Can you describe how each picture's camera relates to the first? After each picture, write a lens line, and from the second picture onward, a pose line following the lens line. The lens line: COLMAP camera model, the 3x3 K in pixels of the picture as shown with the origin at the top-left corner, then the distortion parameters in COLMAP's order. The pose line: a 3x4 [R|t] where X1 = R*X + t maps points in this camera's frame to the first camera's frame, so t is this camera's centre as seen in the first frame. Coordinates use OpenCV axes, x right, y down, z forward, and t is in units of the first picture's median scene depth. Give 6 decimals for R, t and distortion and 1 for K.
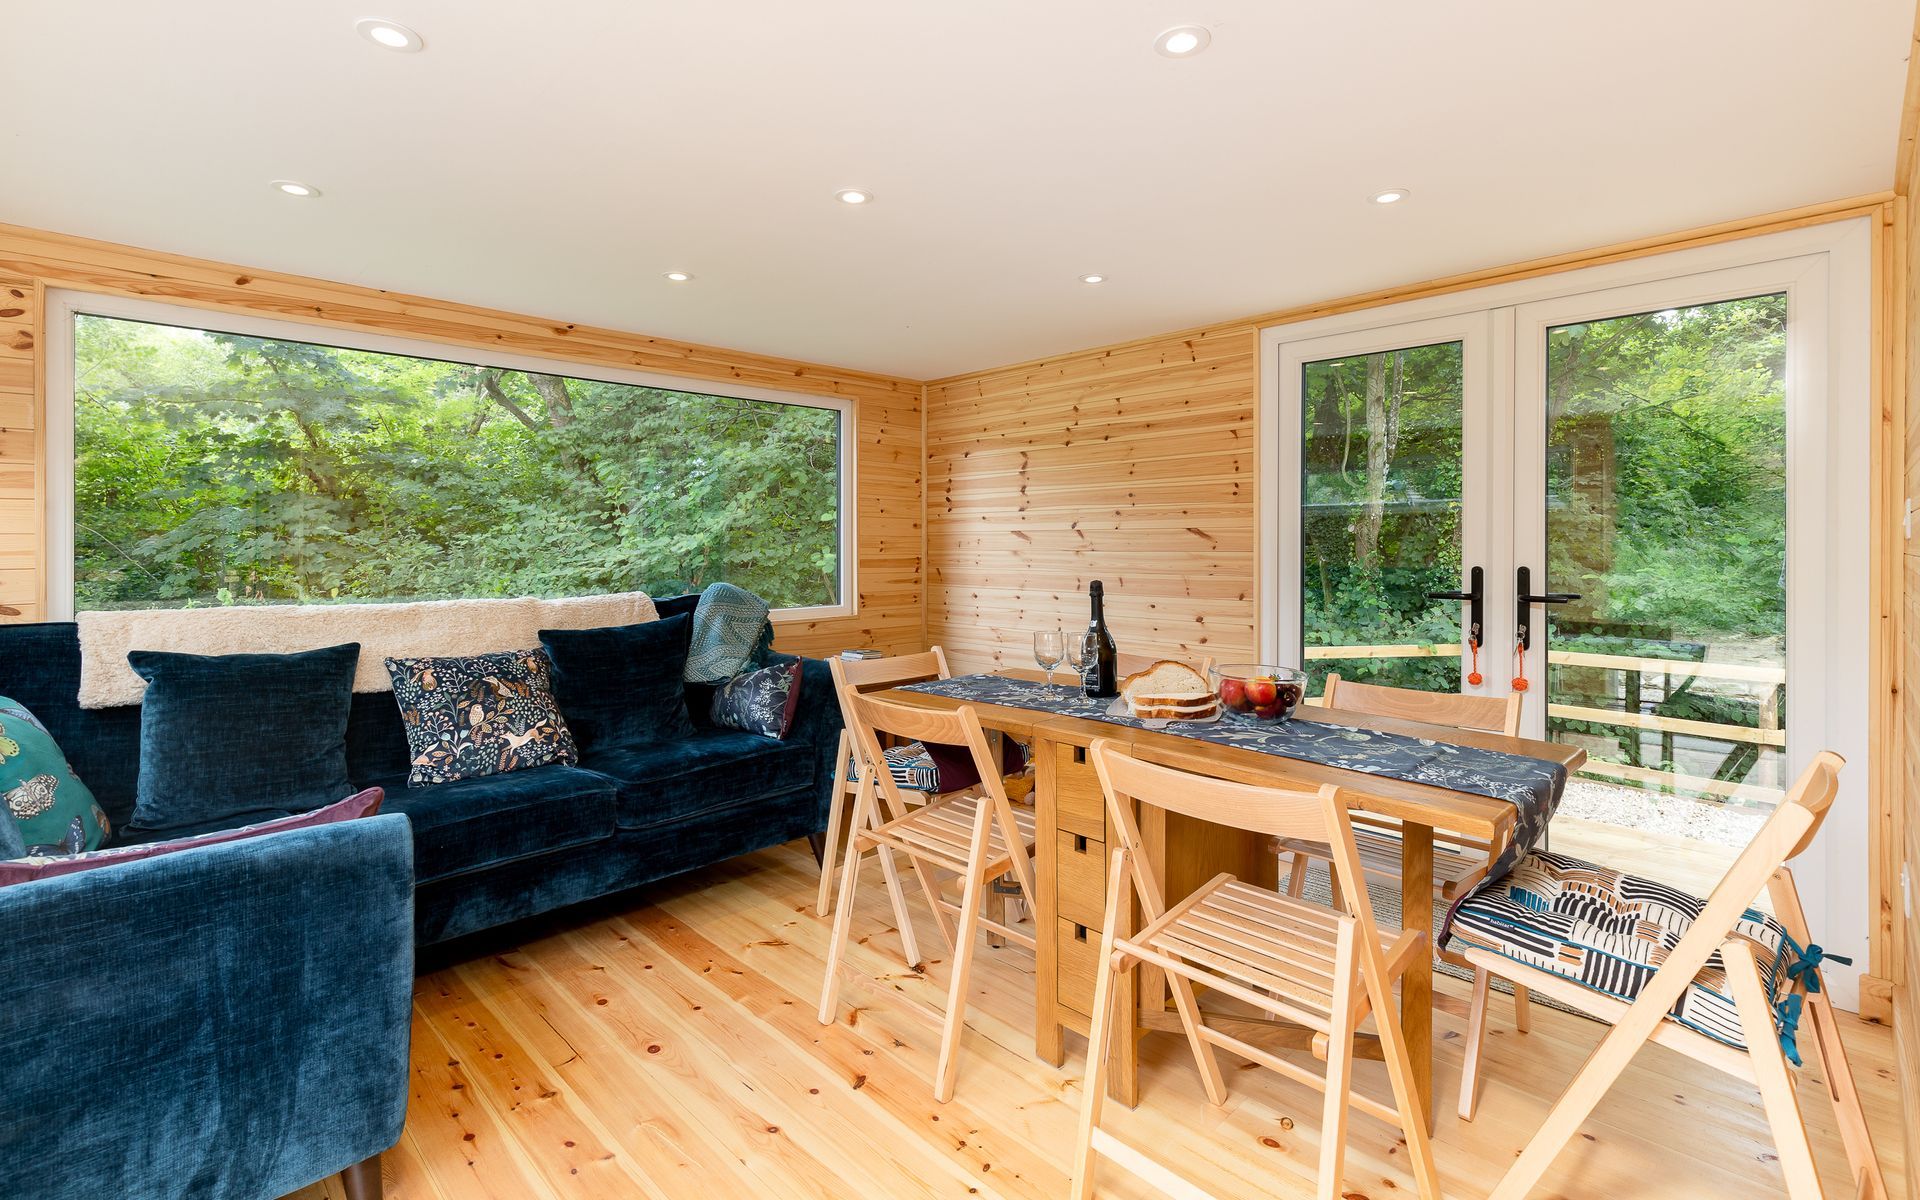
lens RADIAL K [[879.5, 0, 959.9], [0, 879.5, 543.9], [0, 0, 1]] dist [0.003817, -0.000231]
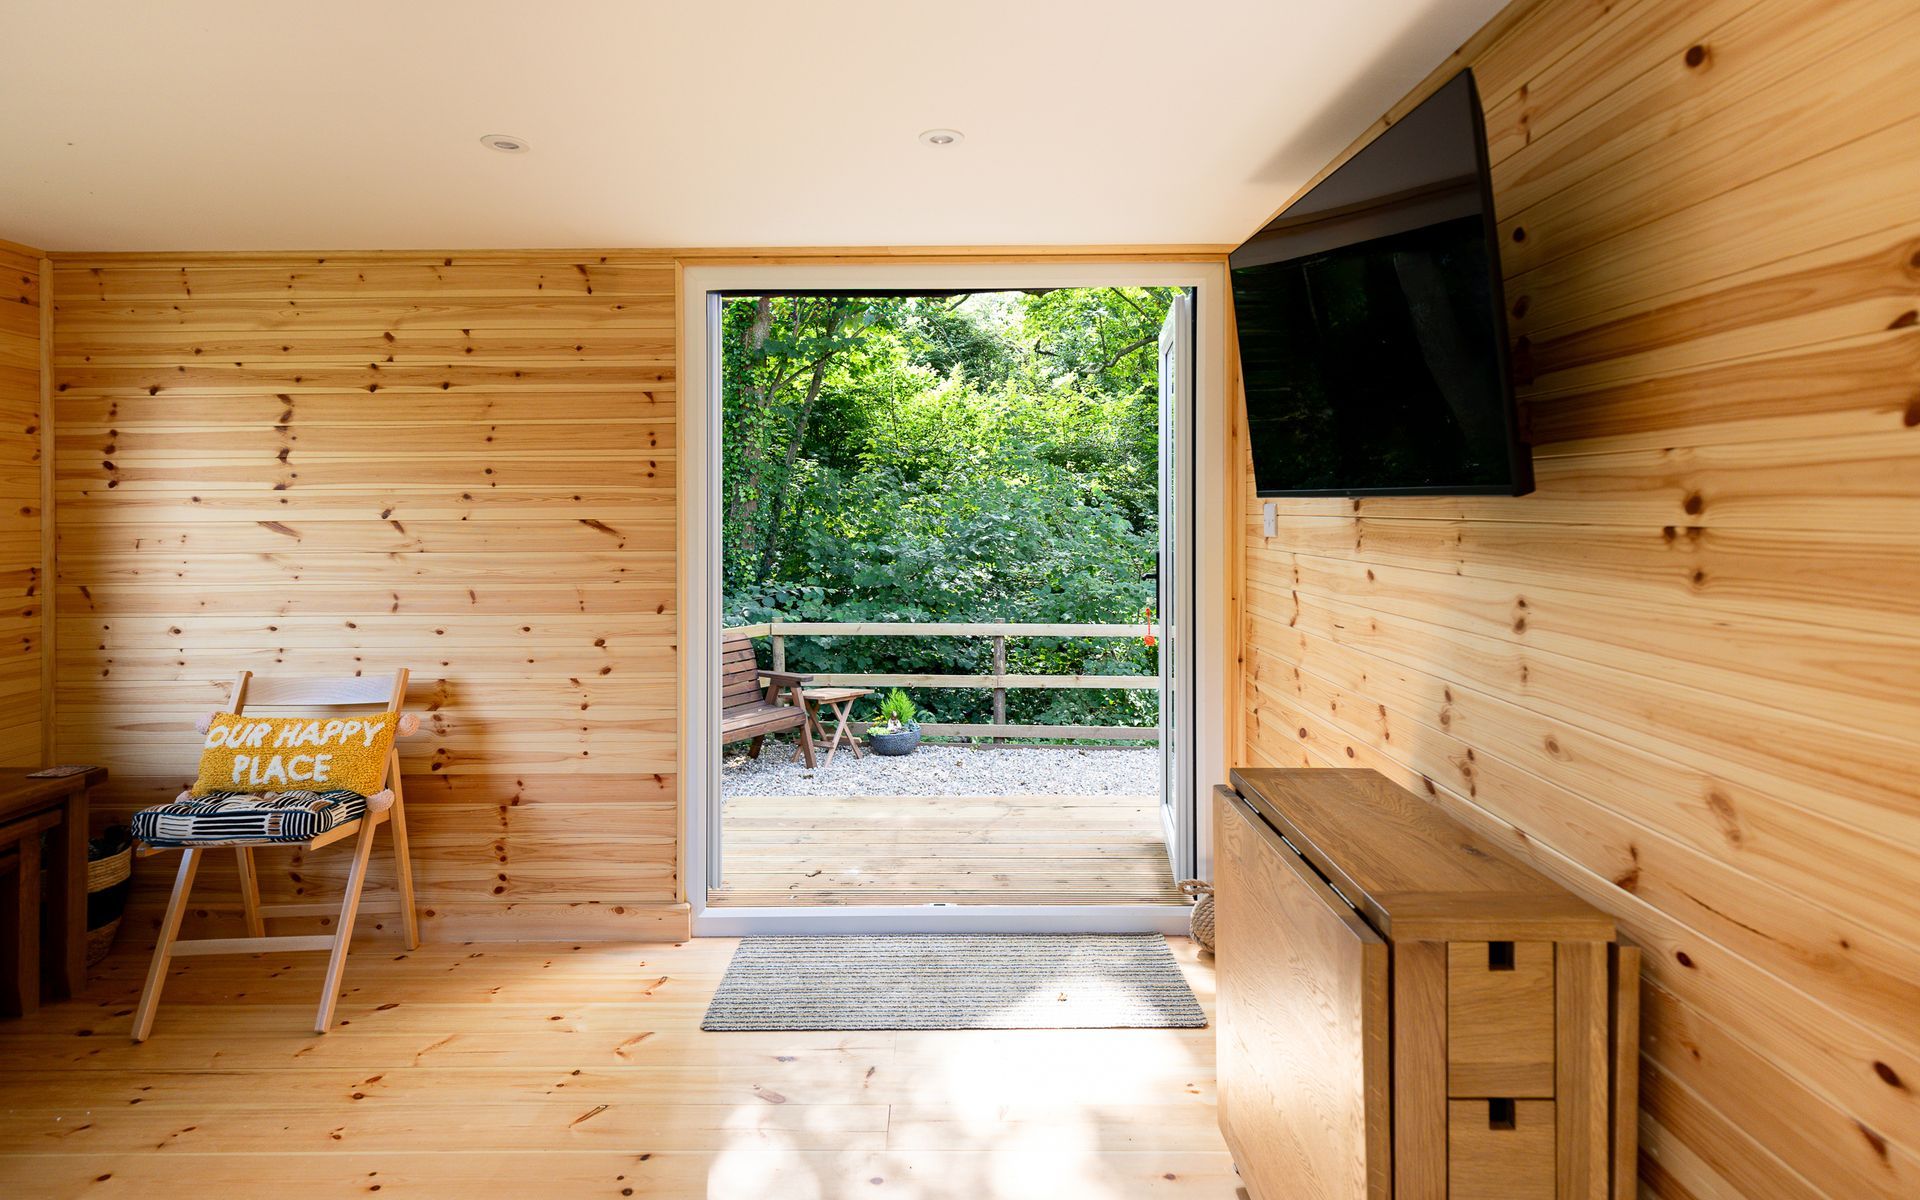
lens RADIAL K [[972.9, 0, 956.6], [0, 972.9, 509.7], [0, 0, 1]] dist [0.009322, -0.001569]
pose [[0.706362, -0.003633, 0.707842, -0.088739], [0.004615, 0.999989, 0.000528, -0.023204], [-0.707836, 0.002893, 0.706371, 0.188569]]
